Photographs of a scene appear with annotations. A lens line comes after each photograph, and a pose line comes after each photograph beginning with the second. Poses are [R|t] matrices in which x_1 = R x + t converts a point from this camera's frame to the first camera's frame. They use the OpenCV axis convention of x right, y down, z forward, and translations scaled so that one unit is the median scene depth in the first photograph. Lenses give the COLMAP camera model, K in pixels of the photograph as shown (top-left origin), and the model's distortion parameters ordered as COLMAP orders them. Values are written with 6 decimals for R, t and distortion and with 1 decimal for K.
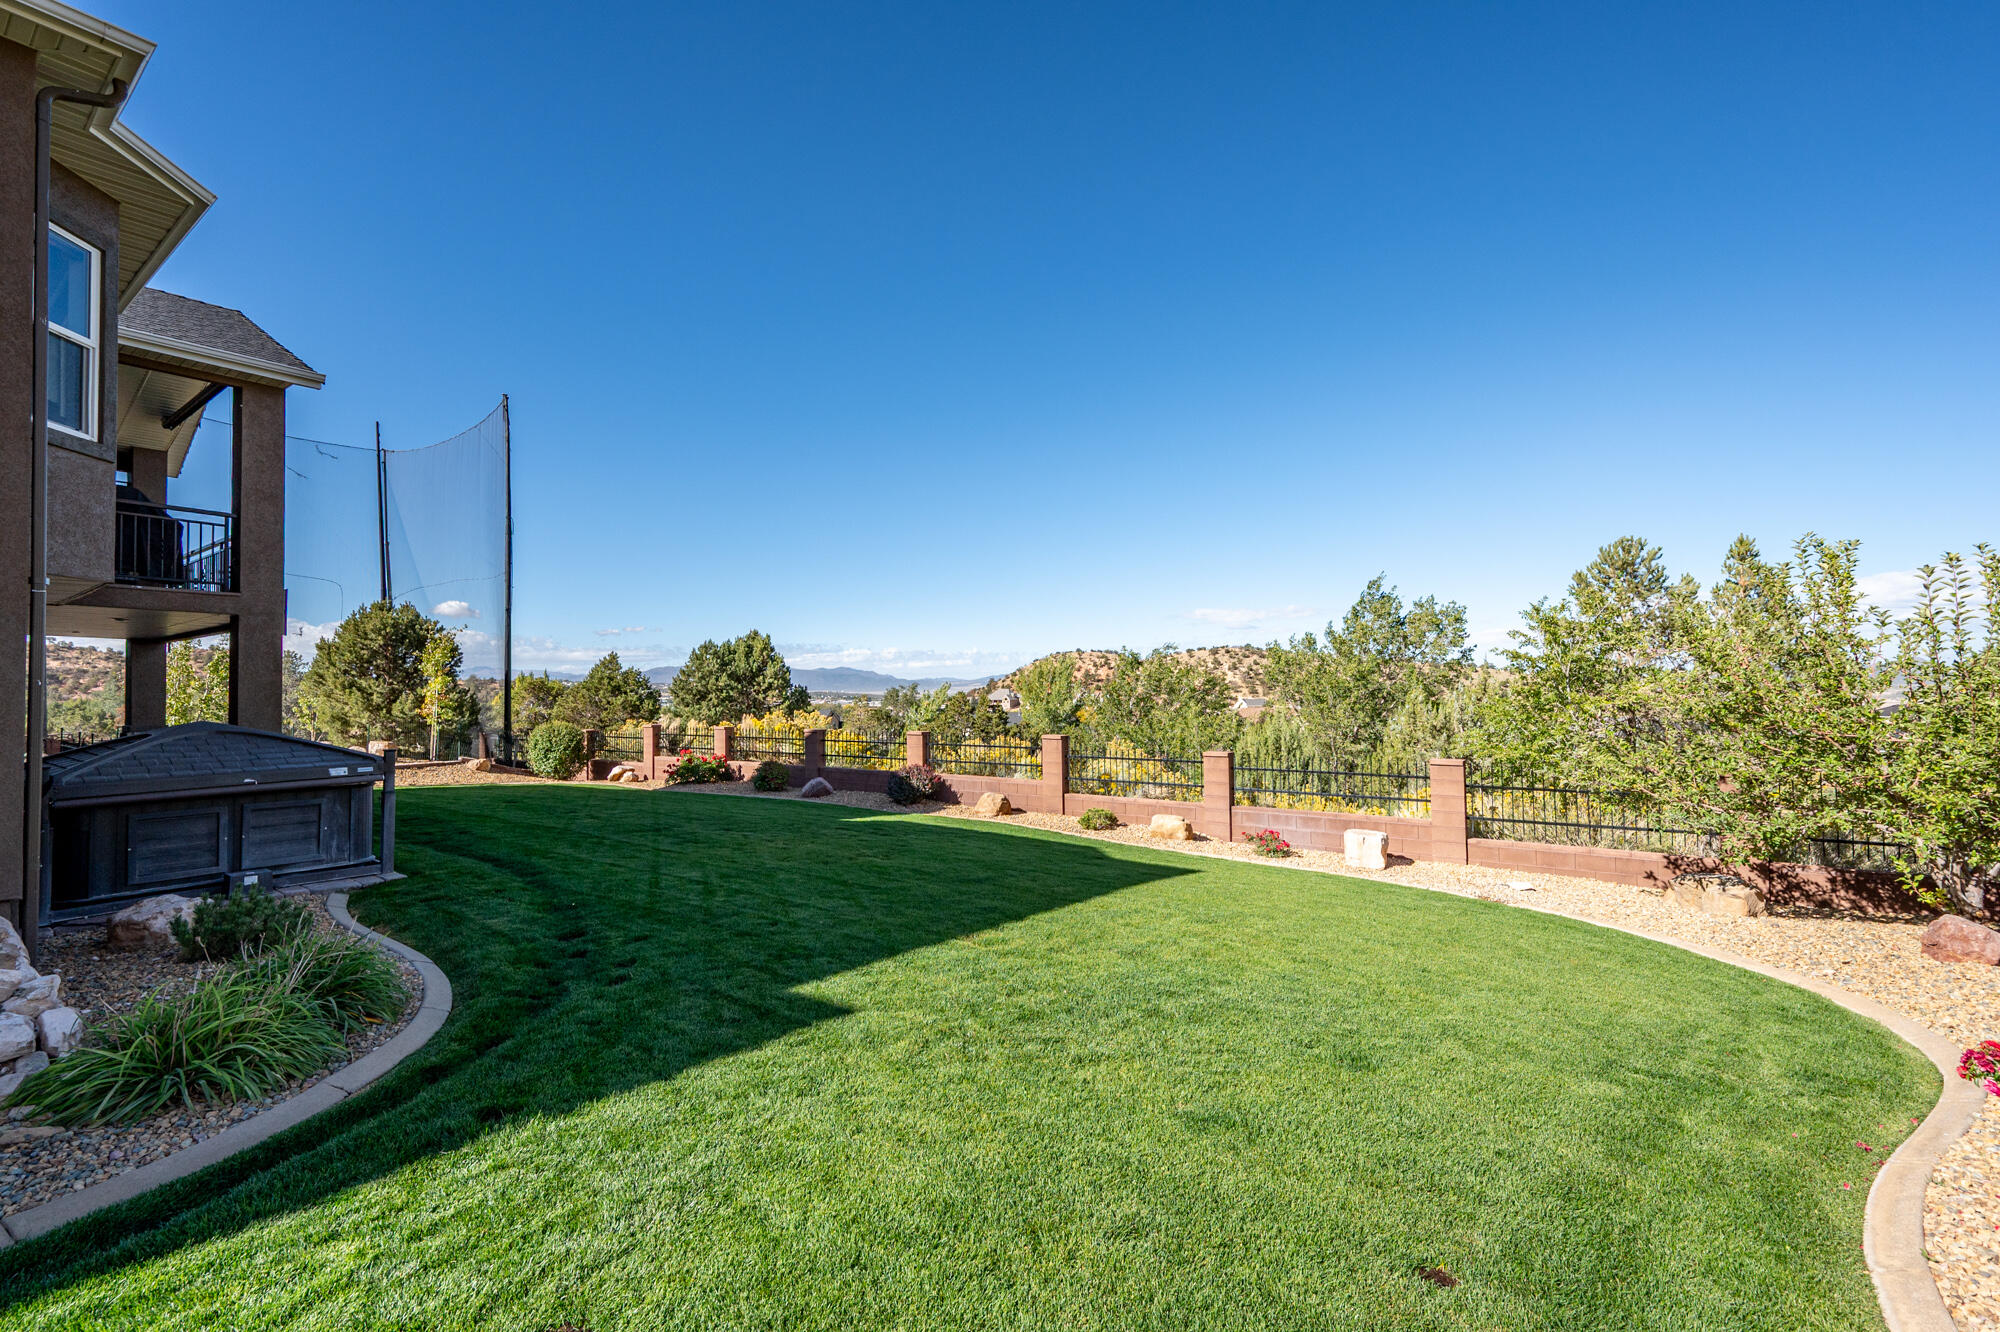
lens RADIAL K [[877.3, 0, 999.4], [0, 877.3, 706.4], [0, 0, 1]] dist [-0.000403, -0.000049]
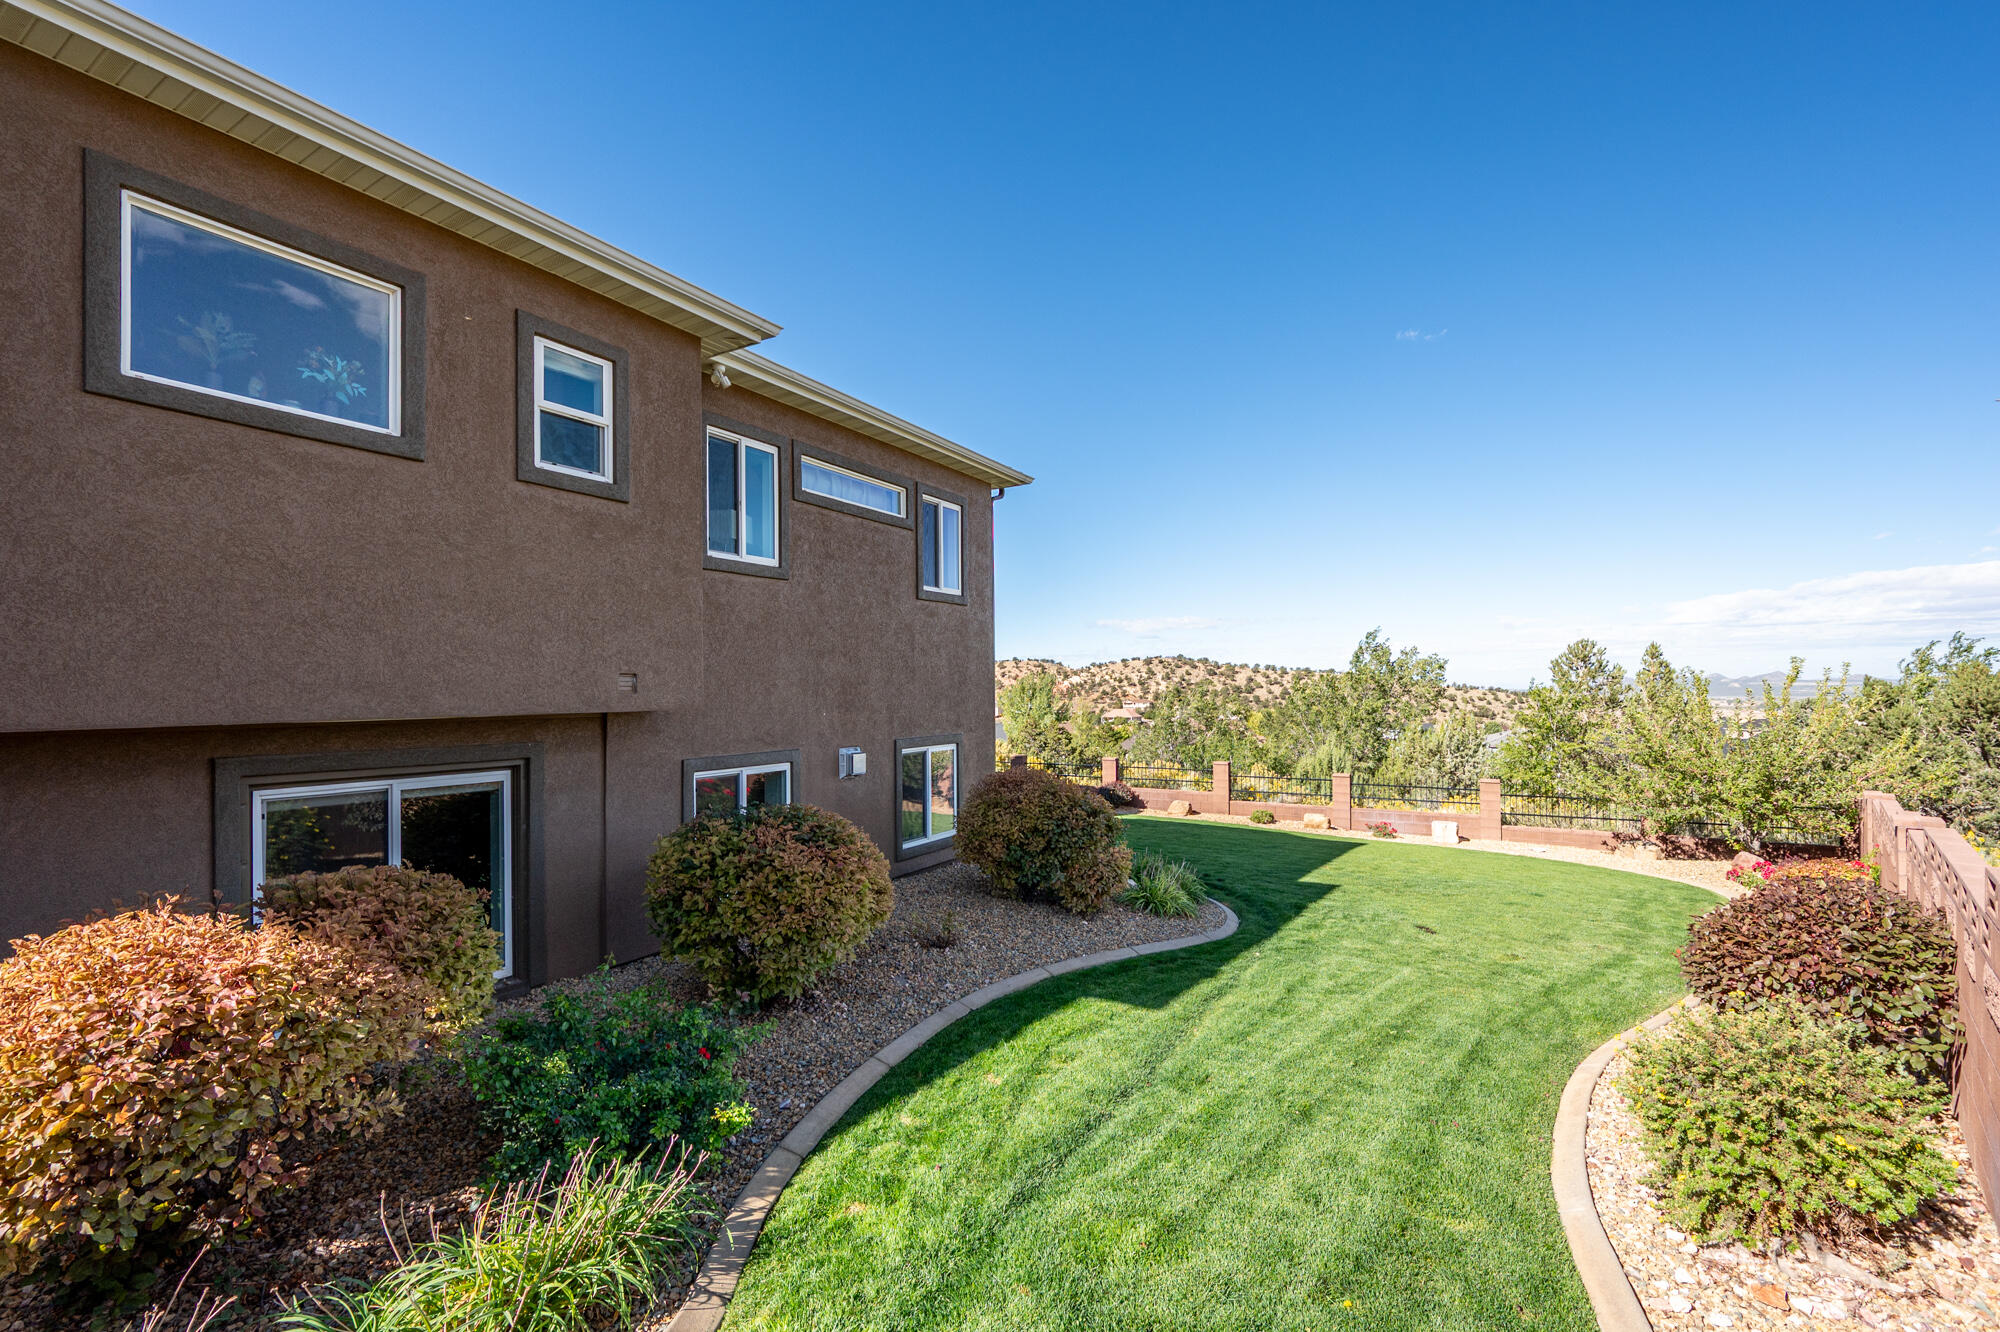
lens RADIAL K [[911.6, 0, 1004.8], [0, 911.6, 737.4], [0, 0, 1]] dist [0.027341, -0.020202]
pose [[0.994061, 0.000720, 0.108818, -0.588891], [-0.003834, 0.999589, 0.028410, -0.064324], [-0.108753, -0.028659, 0.993656, -0.630893]]
